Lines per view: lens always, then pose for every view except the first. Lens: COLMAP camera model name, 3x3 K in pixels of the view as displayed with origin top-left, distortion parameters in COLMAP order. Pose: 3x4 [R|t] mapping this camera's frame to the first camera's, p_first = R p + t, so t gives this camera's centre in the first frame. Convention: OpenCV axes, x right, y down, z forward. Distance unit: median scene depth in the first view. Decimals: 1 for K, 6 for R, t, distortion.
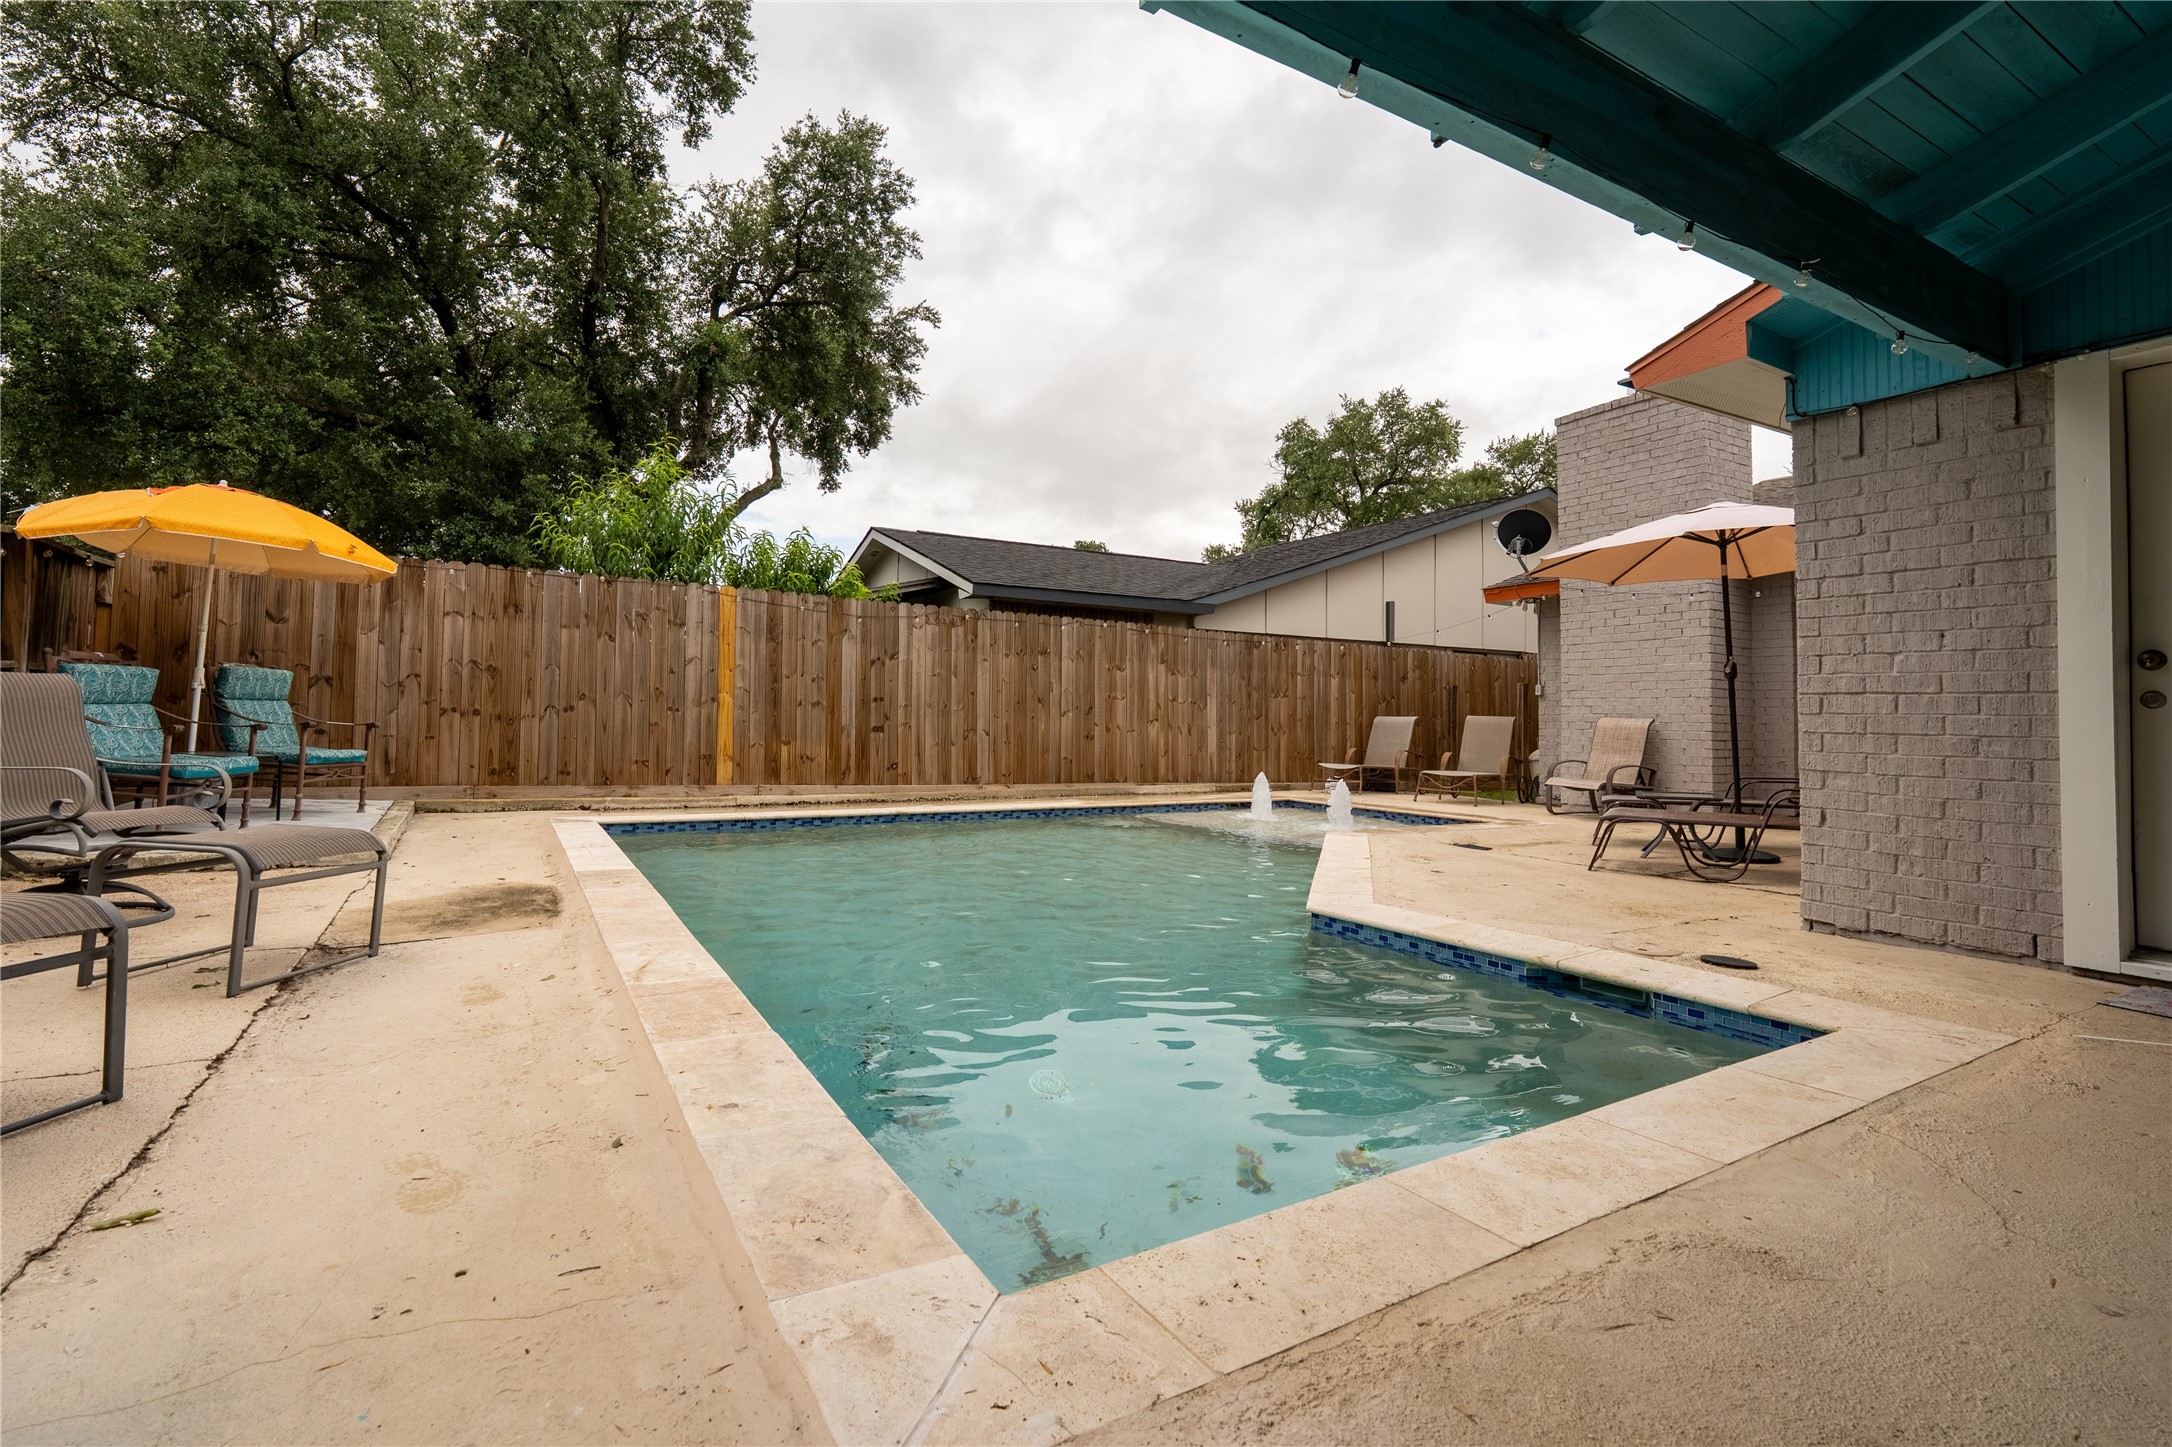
lens RADIAL K [[993.2, 0, 1083.3], [0, 993.2, 678.4], [0, 0, 1]] dist [-0.005434, -0.000420]
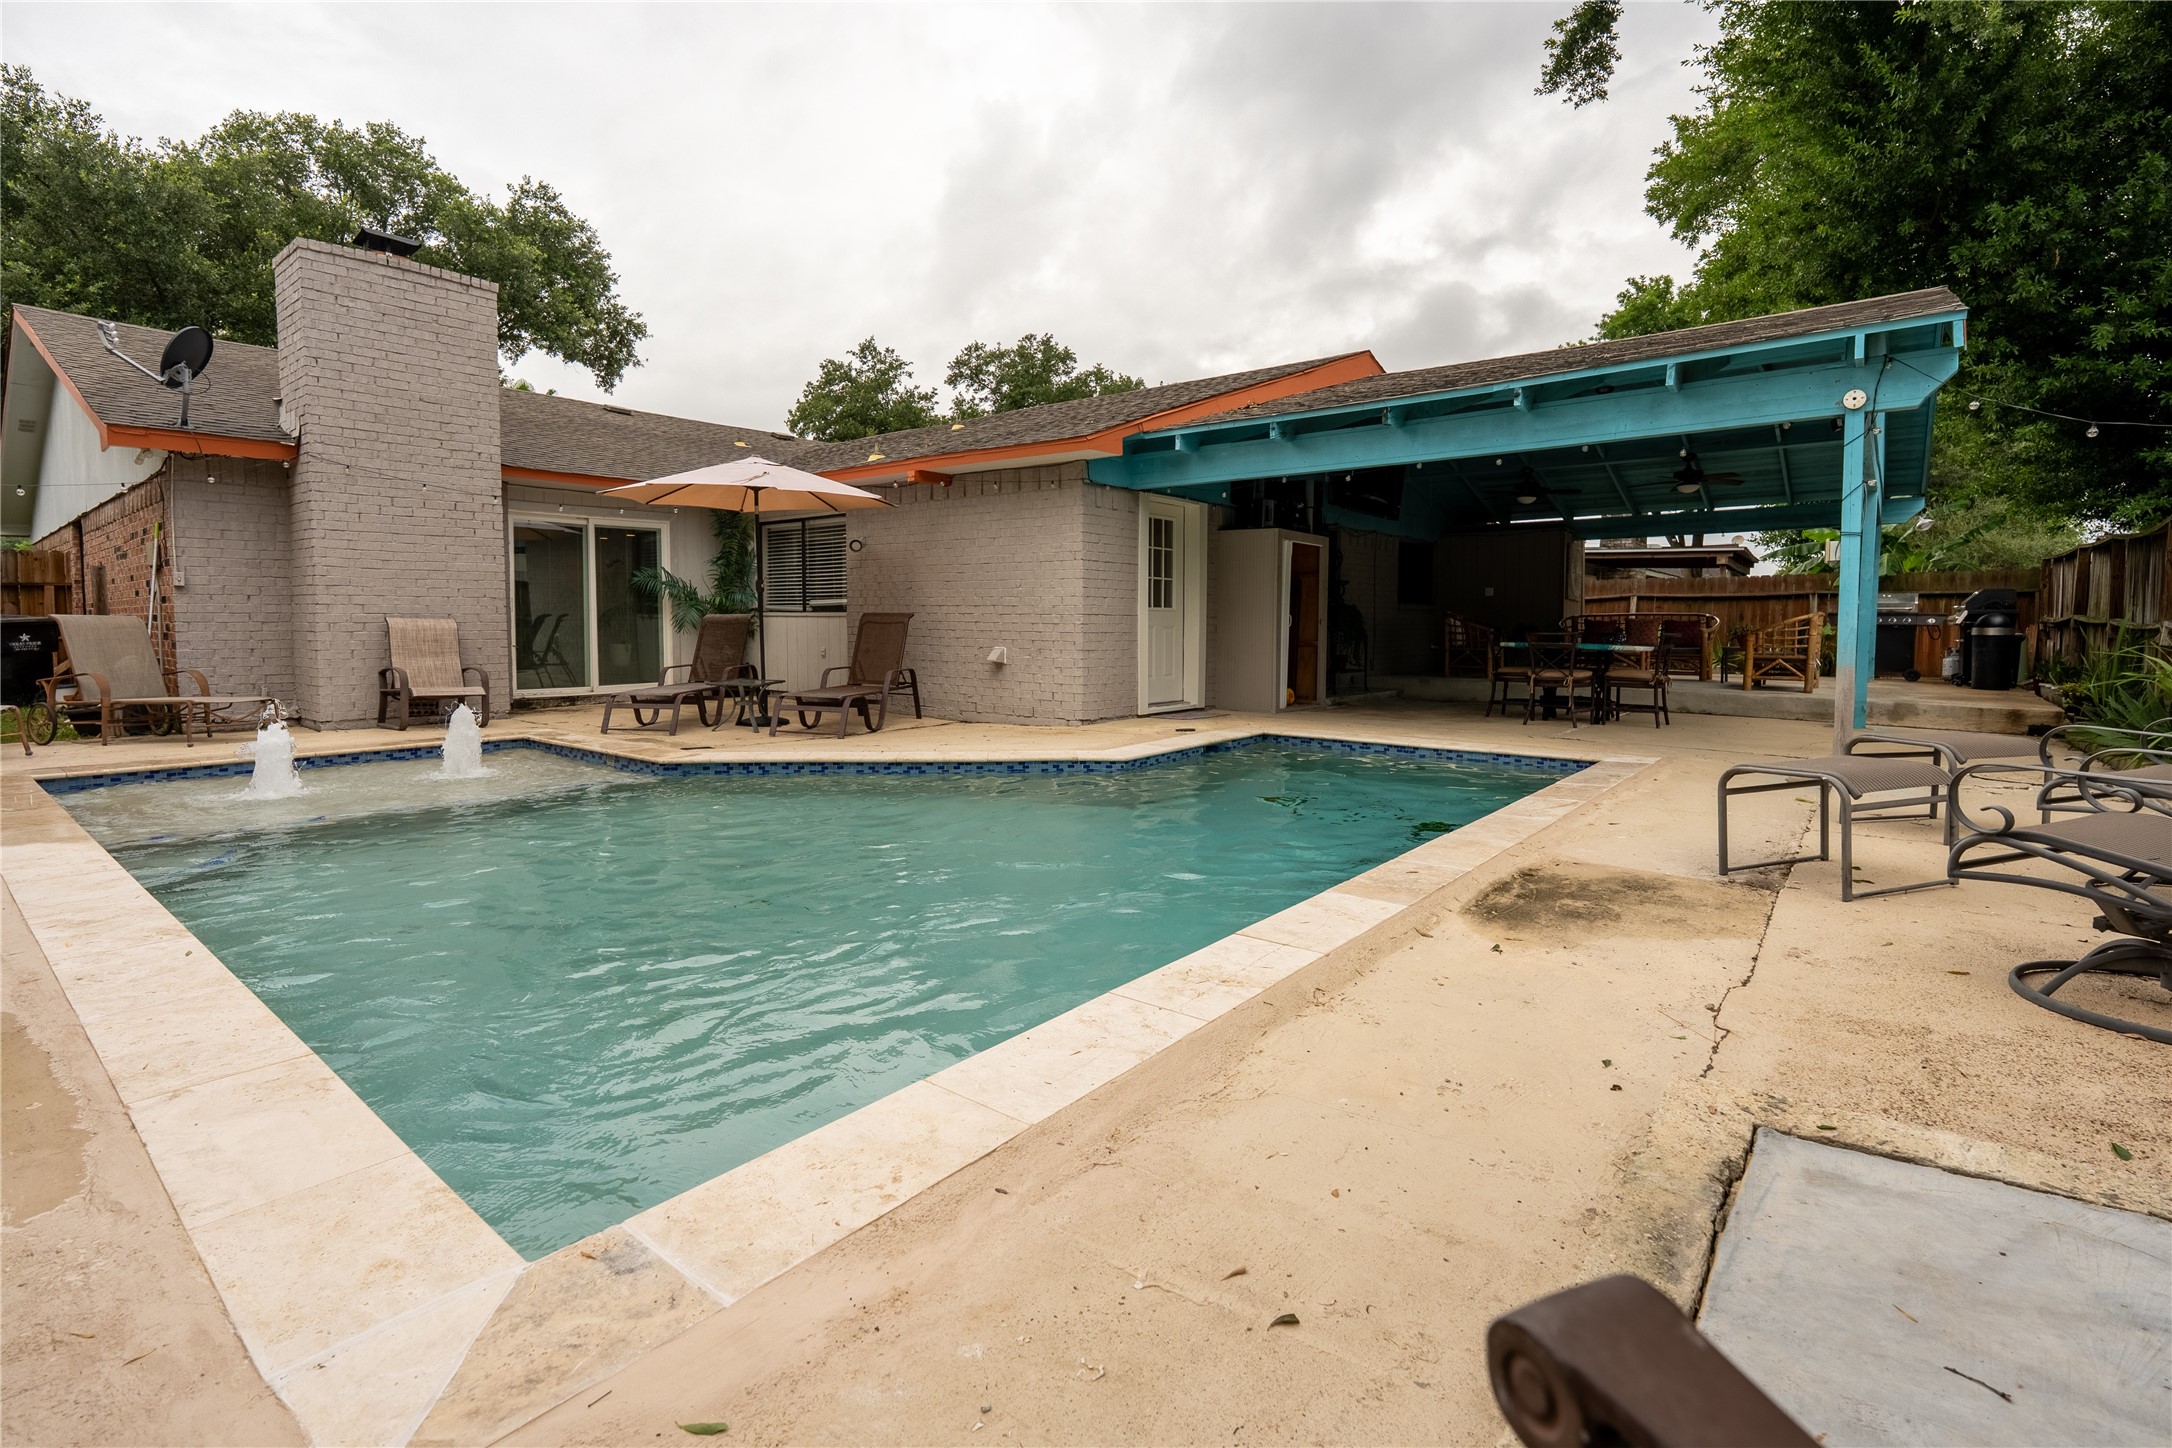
lens RADIAL K [[993.2, 0, 1083.3], [0, 993.2, 678.9], [0, 0, 1]] dist [-0.005434, -0.000420]
pose [[-0.349522, -0.075548, 0.933877, -1.388847], [-0.049232, 0.996848, 0.062216, 0.021420], [-0.935634, -0.024231, -0.352139, 1.912850]]
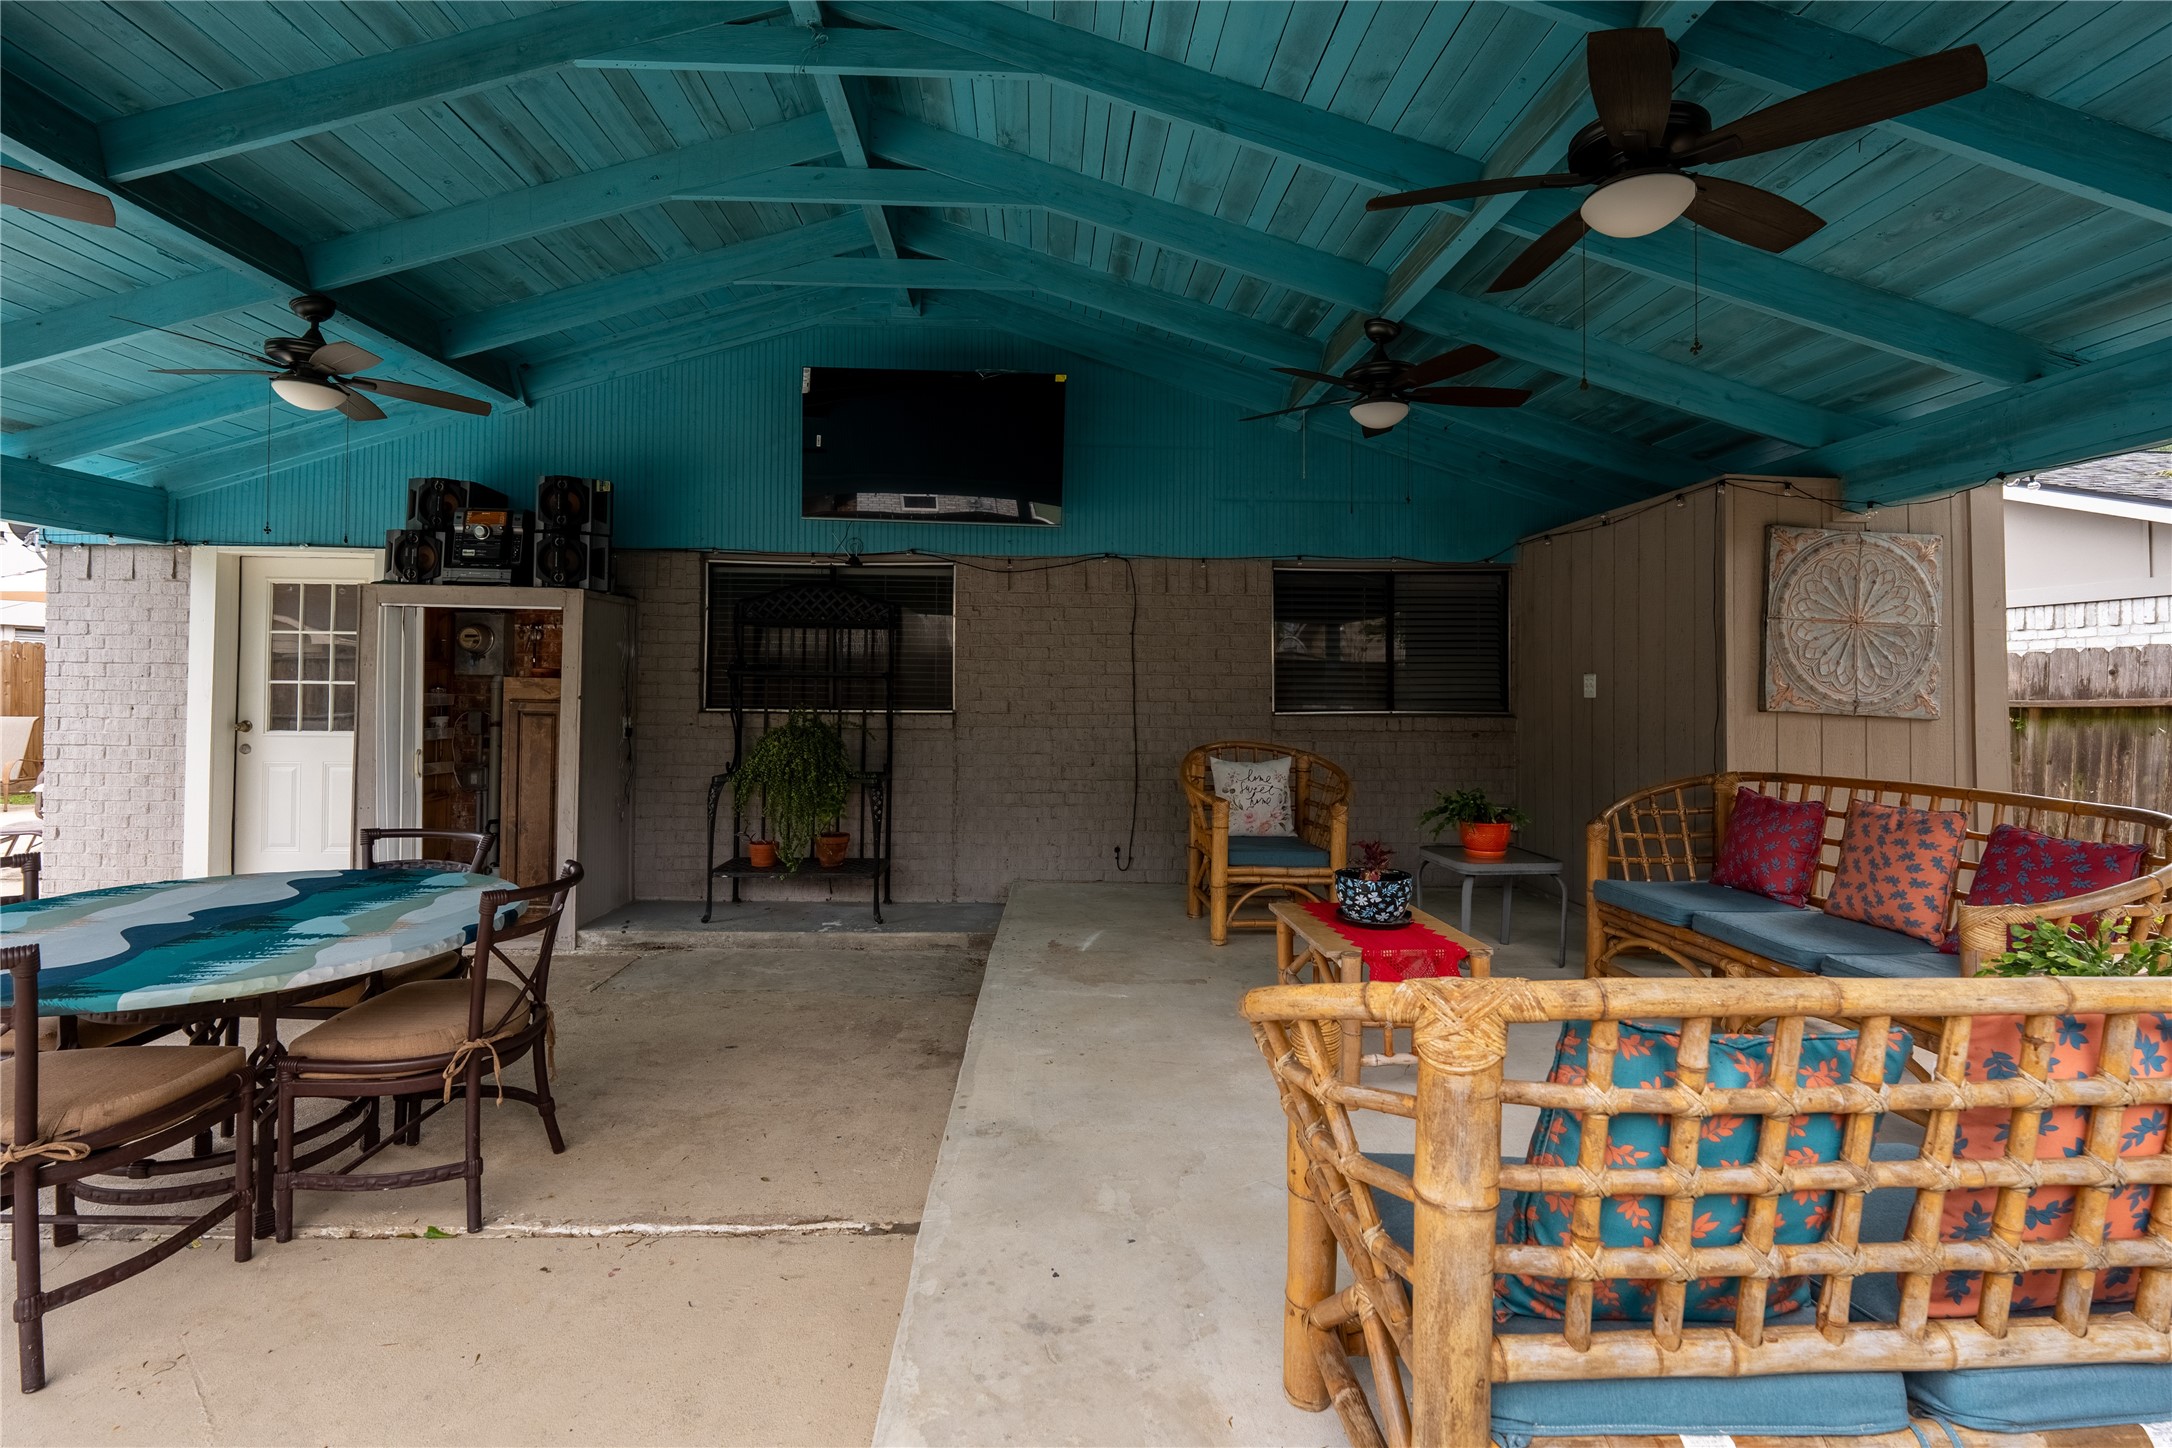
lens RADIAL K [[993.2, 0, 1083.3], [0, 993.2, 678.9], [0, 0, 1]] dist [-0.005434, -0.000420]
pose [[0.462471, -0.006593, 0.886610, 0.192138], [-0.035868, 0.999015, 0.026139, -0.178641], [-0.885909, -0.043890, 0.461778, -0.992941]]
